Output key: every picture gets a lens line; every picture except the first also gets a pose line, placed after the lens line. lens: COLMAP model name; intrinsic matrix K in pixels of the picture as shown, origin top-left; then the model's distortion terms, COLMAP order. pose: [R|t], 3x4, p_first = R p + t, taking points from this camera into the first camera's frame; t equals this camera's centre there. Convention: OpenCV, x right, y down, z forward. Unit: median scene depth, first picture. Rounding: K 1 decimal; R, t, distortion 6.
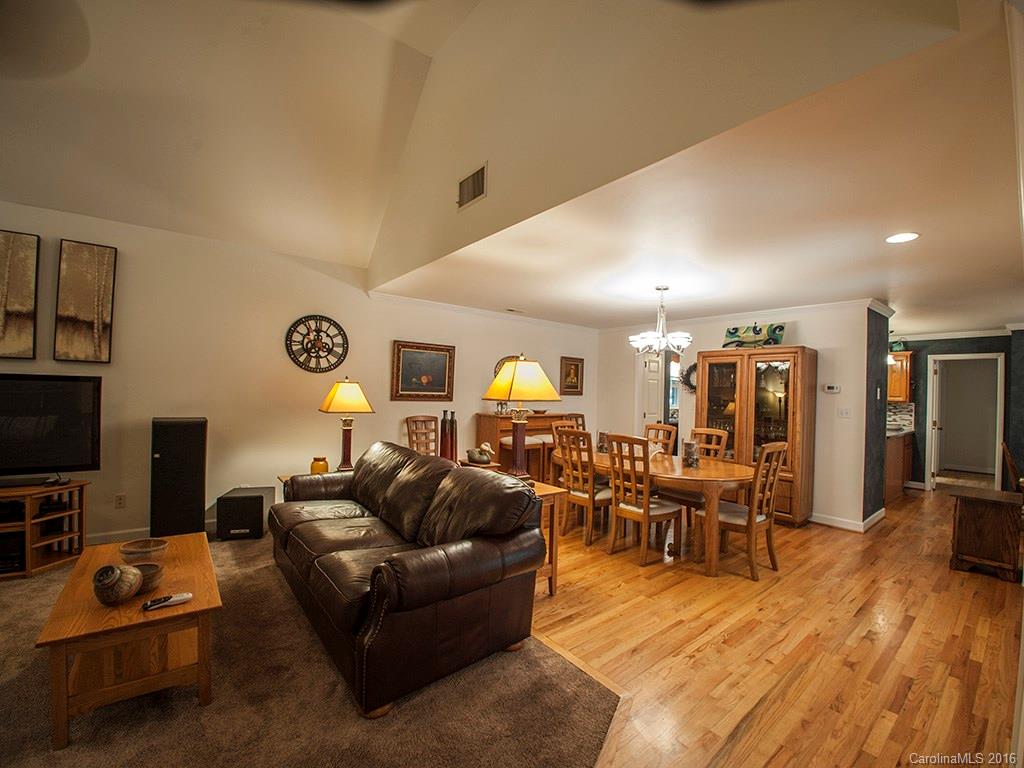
lens RADIAL K [[432.4, 0, 514.1], [0, 432.4, 389.7], [0, 0, 1]] dist [-0.021935, -0.005495]
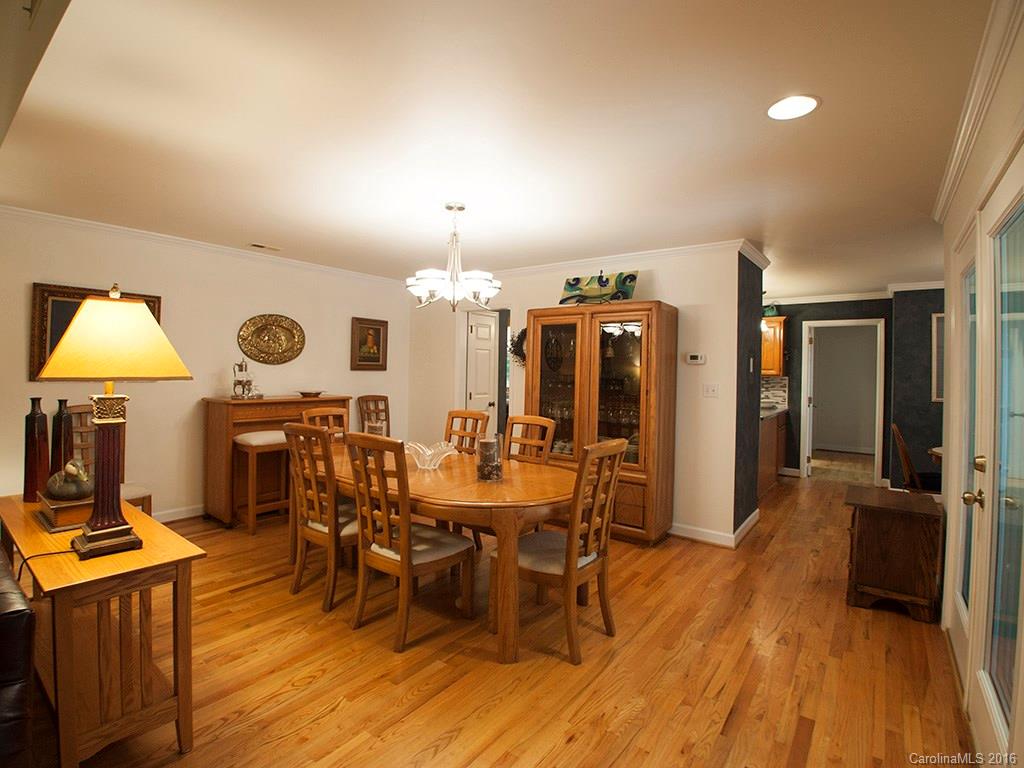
lens RADIAL K [[453.6, 0, 462.6], [0, 453.6, 369.9], [0, 0, 1]] dist [-0.021503, -0.002597]
pose [[0.989194, -0.007549, 0.146418, 0.250691], [0.006503, 0.999950, 0.007623, 0.009950], [-0.146468, -0.006588, 0.989193, 0.307885]]
